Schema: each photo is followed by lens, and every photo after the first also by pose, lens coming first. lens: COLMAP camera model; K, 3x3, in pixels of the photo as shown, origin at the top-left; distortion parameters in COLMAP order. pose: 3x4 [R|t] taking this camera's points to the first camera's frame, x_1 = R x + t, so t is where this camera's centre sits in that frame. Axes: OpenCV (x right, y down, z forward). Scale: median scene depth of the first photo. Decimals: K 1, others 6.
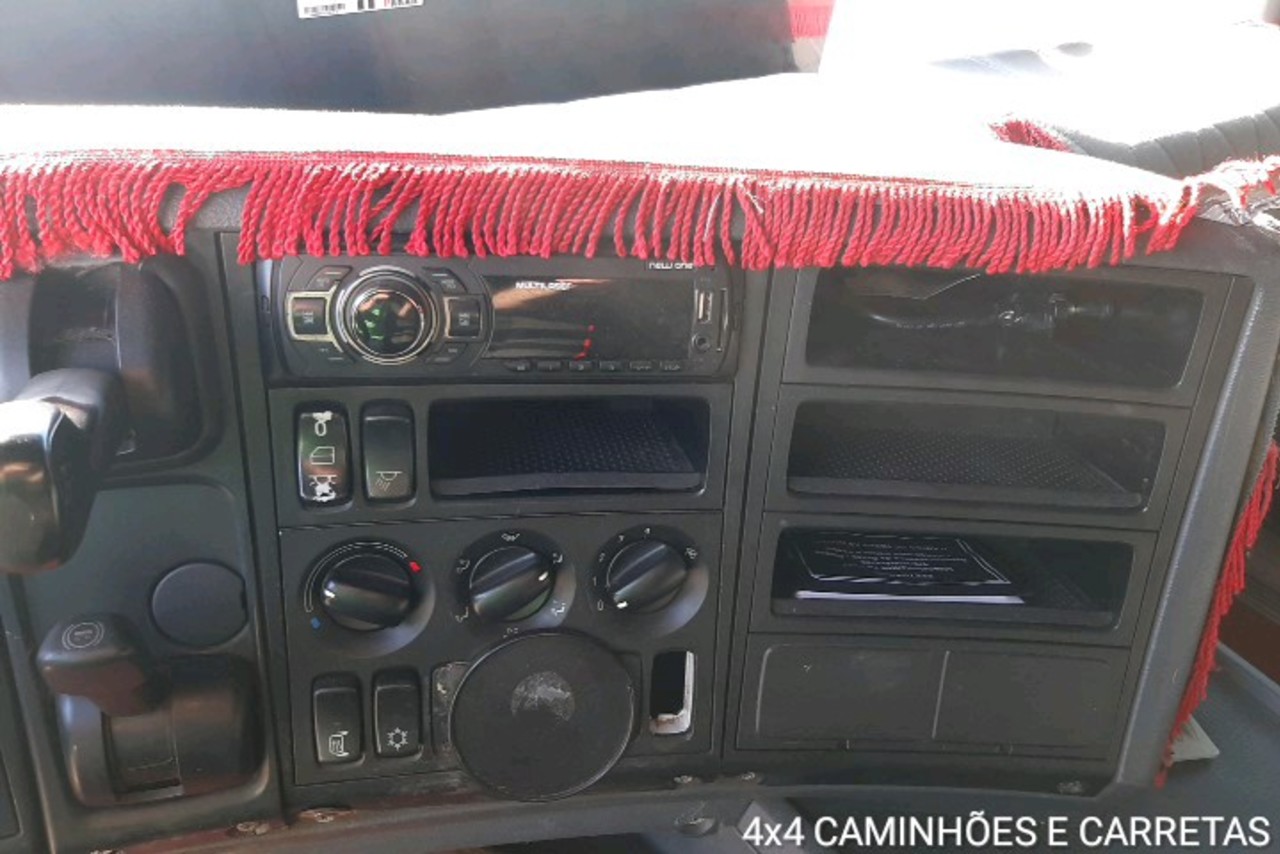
lens RADIAL K [[952.2, 0, 640.0], [0, 952.2, 427.0], [0, 0, 1]] dist [0.066763, -0.002043]
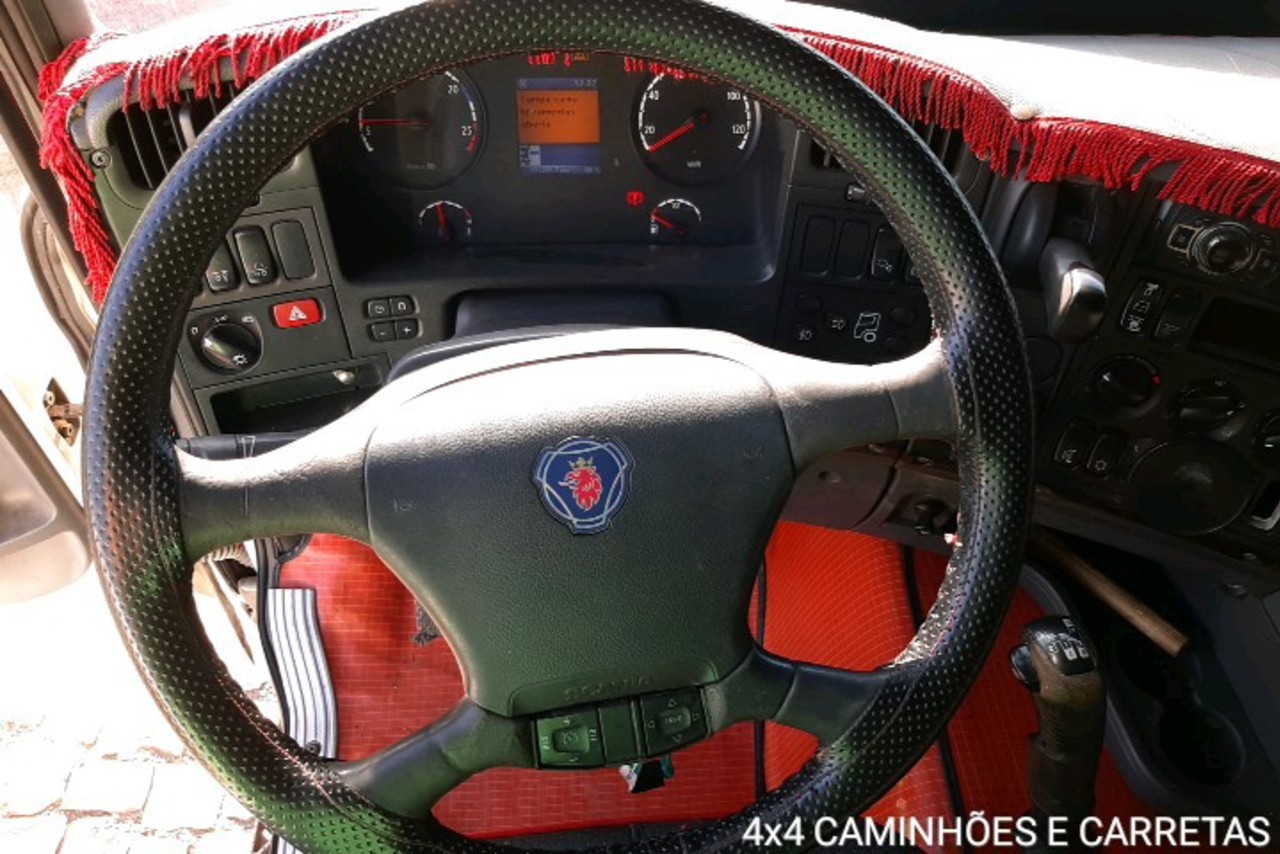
lens RADIAL K [[962.5, 0, 640.0], [0, 962.5, 427.0], [0, 0, 1]] dist [-0.022954, -0.001406]
pose [[0.849026, 0.373189, -0.374012, -0.343649], [-0.280879, 0.918373, 0.278743, 0.000659], [0.447507, -0.131608, 0.884543, -0.969883]]
